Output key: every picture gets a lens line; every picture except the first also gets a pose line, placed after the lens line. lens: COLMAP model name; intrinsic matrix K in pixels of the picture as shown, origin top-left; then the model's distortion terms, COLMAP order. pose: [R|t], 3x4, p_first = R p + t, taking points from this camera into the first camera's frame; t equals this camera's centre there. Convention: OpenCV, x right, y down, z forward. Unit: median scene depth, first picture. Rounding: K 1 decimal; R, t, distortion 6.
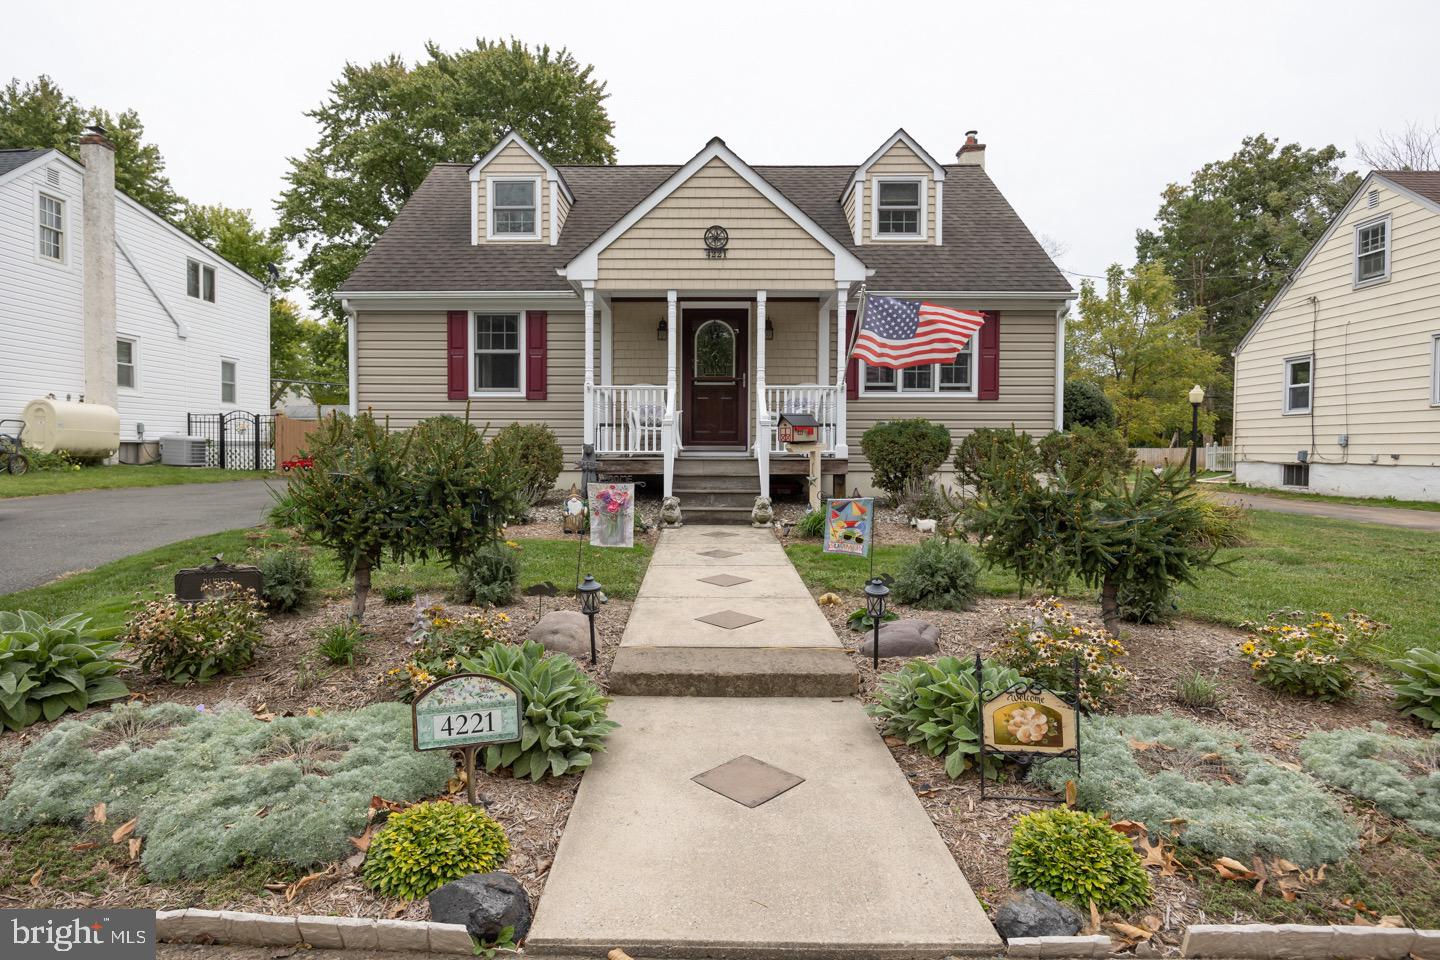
lens RADIAL K [[753.5, 0, 712.6], [0, 753.5, 468.2], [0, 0, 1]] dist [-0.008971, 0.000916]
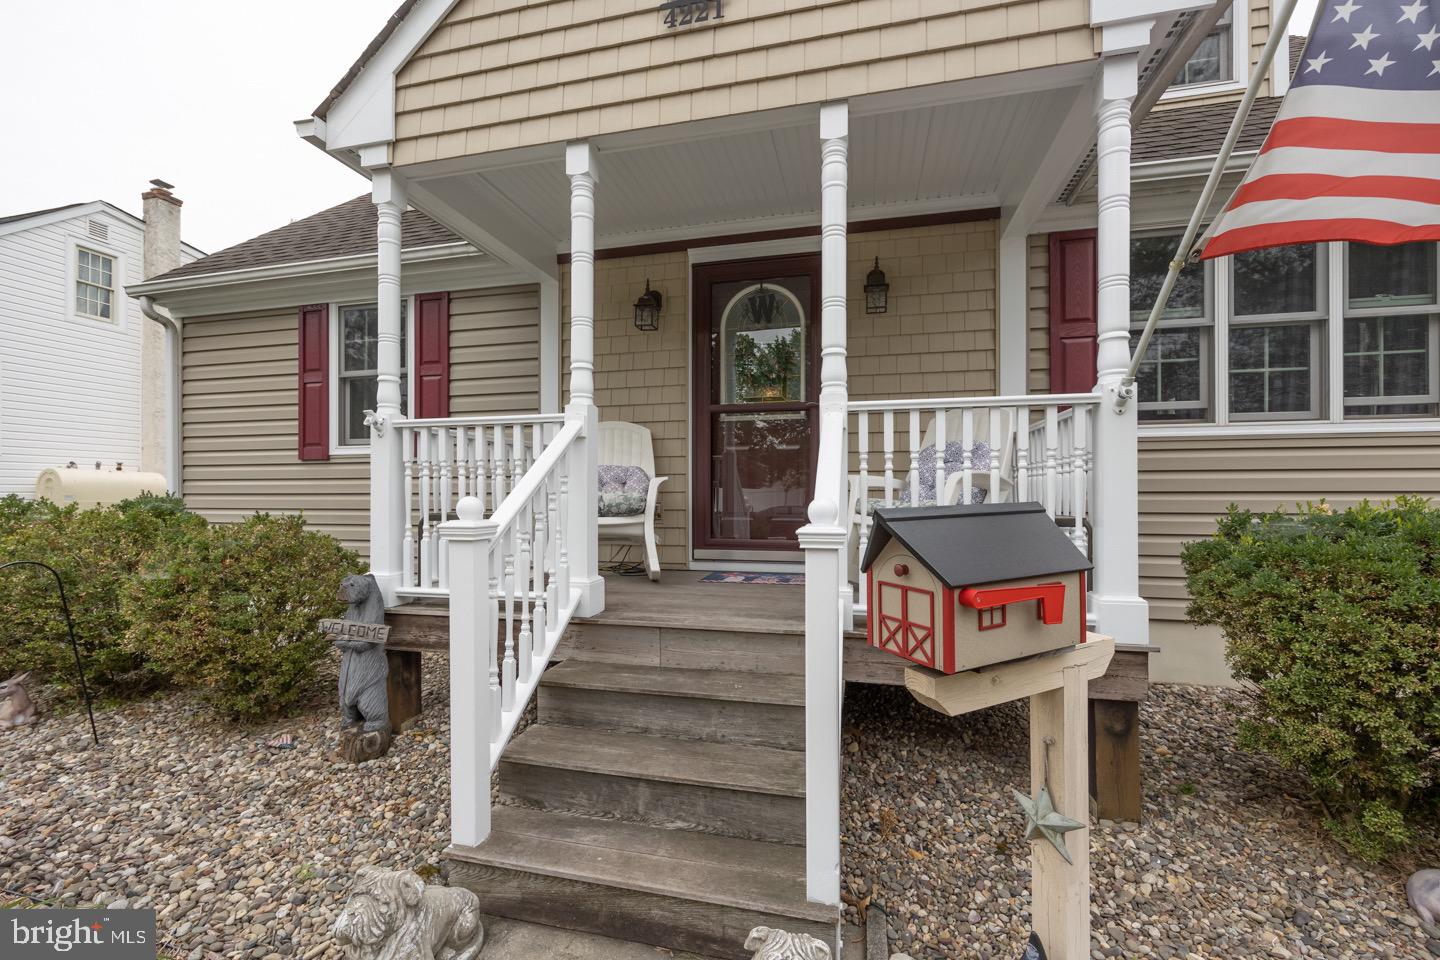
lens RADIAL K [[582.8, 0, 724.6], [0, 582.8, 493.6], [0, 0, 1]] dist [-0.001163, -0.000311]
pose [[0.972241, -0.004025, -0.233948, 0.066010], [-0.002959, 0.999561, -0.029493, -0.054441], [0.233964, 0.029366, 0.971802, 0.645114]]
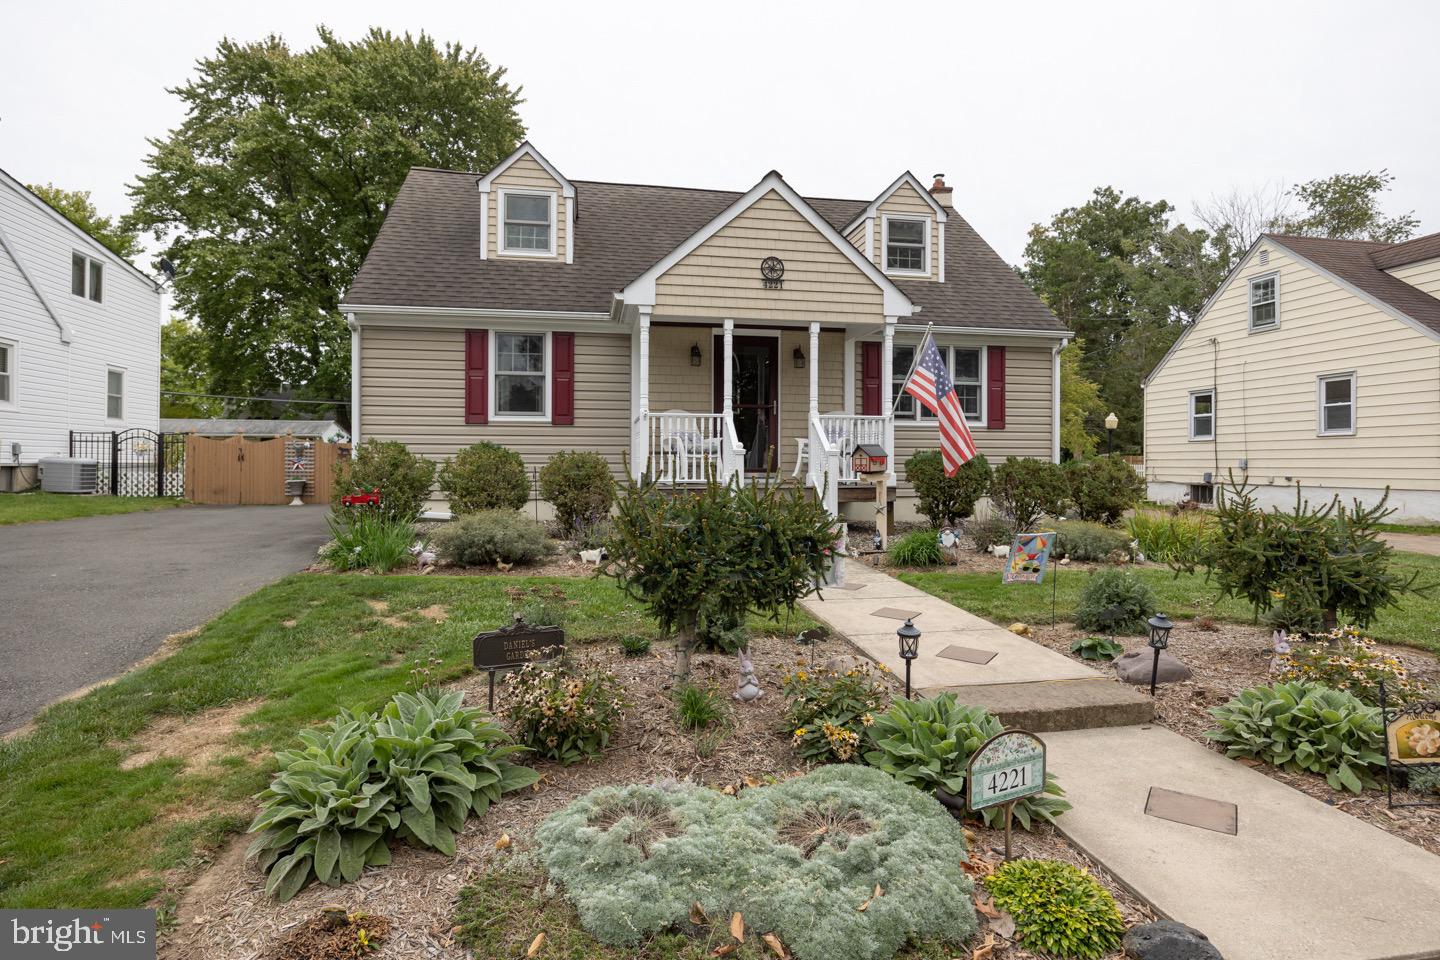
lens RADIAL K [[764.7, 0, 739.9], [0, 764.7, 462.4], [0, 0, 1]] dist [-0.014727, 0.004081]
pose [[0.980607, 0.000101, 0.195987, -0.203615], [0.005585, 0.999579, -0.028456, -0.014798], [-0.195907, 0.028999, 0.980194, 0.010186]]
